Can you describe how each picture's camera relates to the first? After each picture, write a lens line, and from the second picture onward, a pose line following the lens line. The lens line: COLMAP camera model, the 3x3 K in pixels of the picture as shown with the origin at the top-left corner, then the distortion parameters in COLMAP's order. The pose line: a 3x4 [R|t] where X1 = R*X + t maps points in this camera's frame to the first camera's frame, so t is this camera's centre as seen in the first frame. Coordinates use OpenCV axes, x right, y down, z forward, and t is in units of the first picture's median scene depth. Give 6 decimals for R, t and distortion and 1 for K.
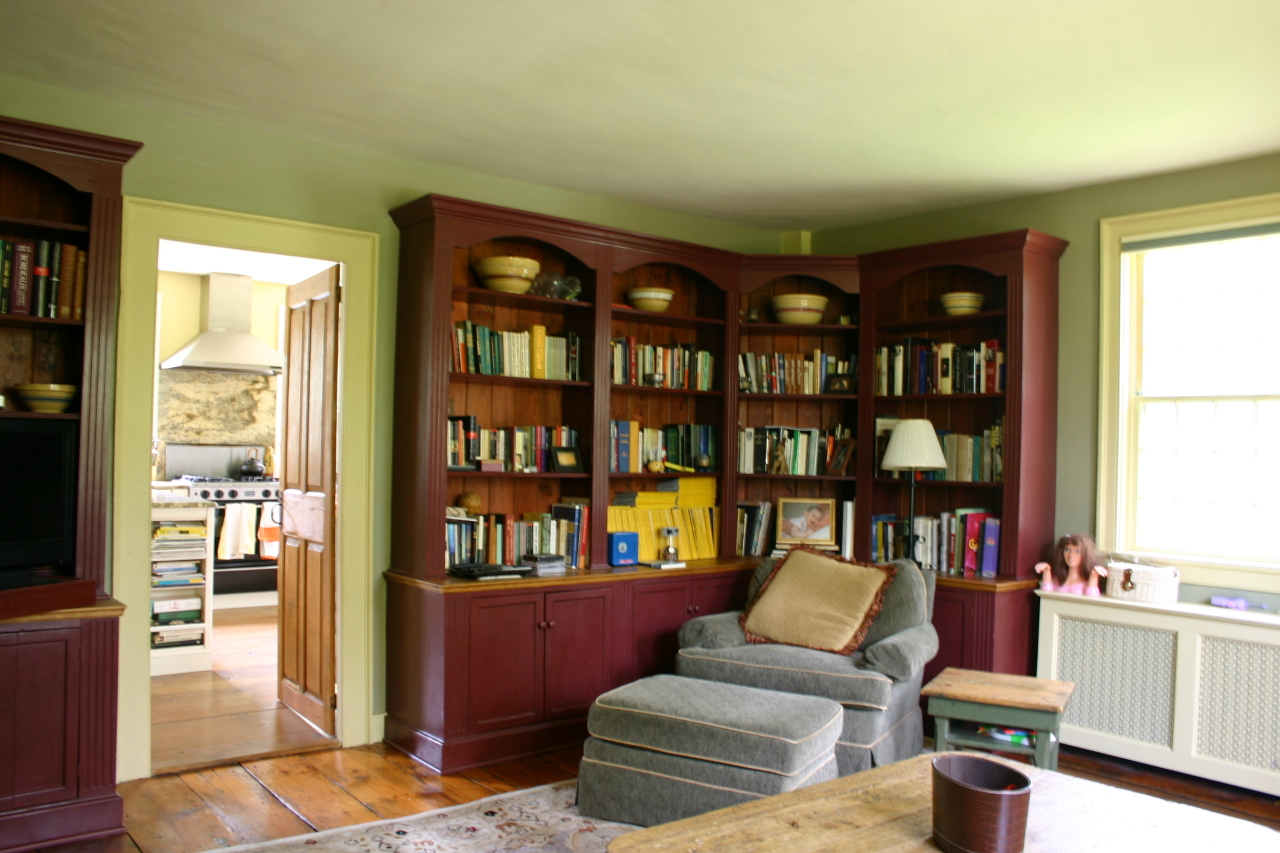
lens RADIAL K [[1040.6, 0, 639.5], [0, 1040.6, 434.6], [0, 0, 1]] dist [-0.157694, 0.138221]
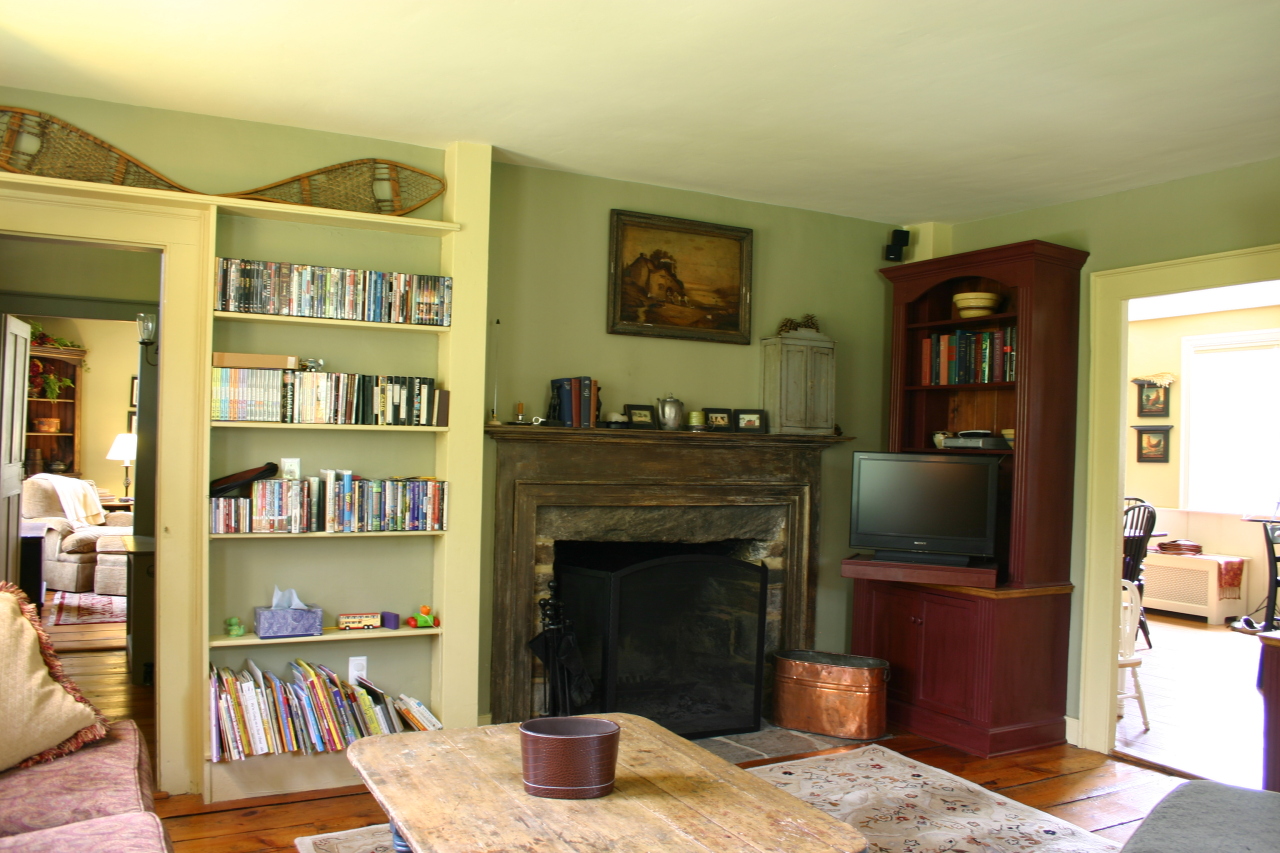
lens RADIAL K [[1040.6, 0, 639.5], [0, 1040.6, 434.6], [0, 0, 1]] dist [-0.157694, 0.138221]
pose [[-0.187415, -0.041508, -0.981404, 0.649971], [-0.019065, 0.999072, -0.038614, 0.015277], [0.982096, 0.011473, -0.188032, 0.555167]]
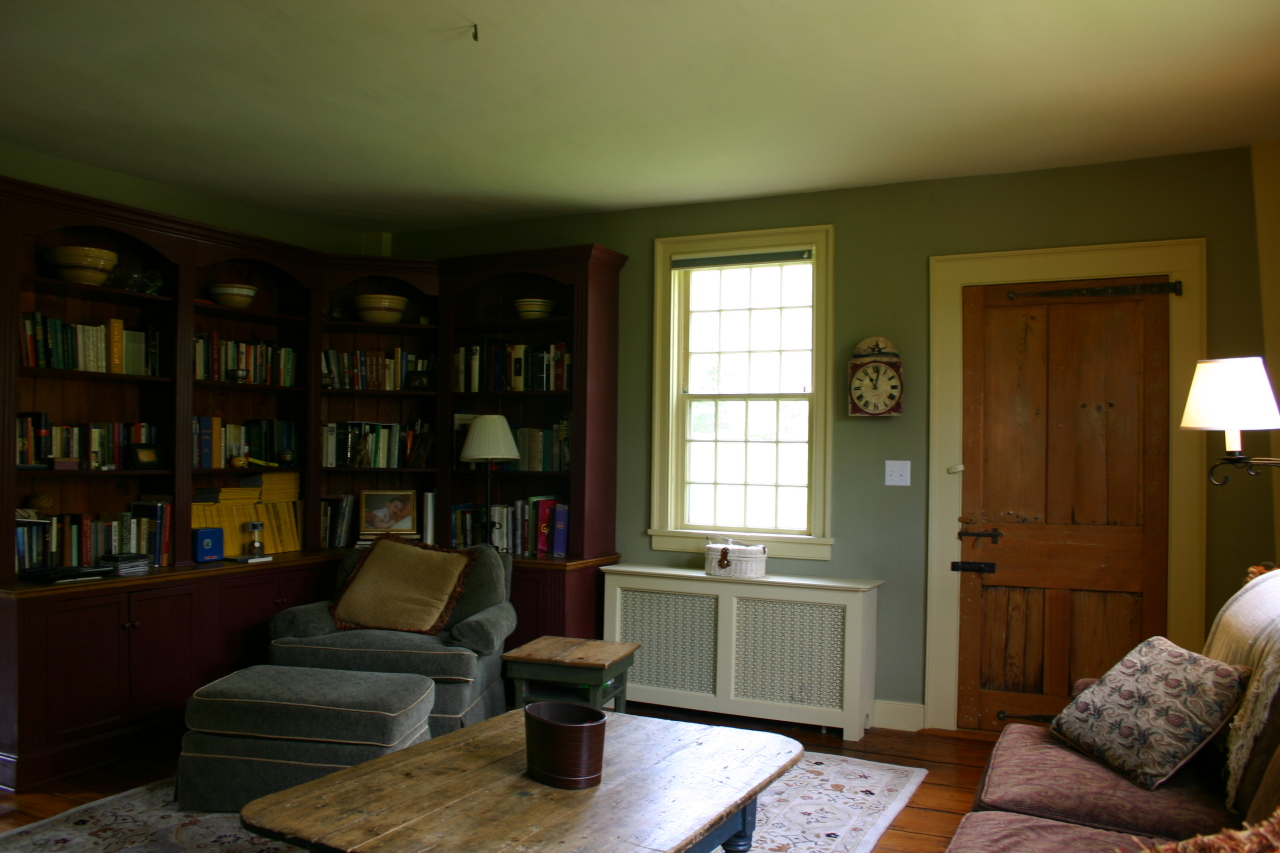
lens RADIAL K [[1040.6, 0, 639.5], [0, 1040.6, 434.6], [0, 0, 1]] dist [-0.157694, 0.138221]
pose [[0.915666, -0.008194, 0.401857, -0.029422], [0.005353, 0.999952, 0.008192, -0.002045], [-0.401905, -0.005350, 0.915666, -0.064085]]
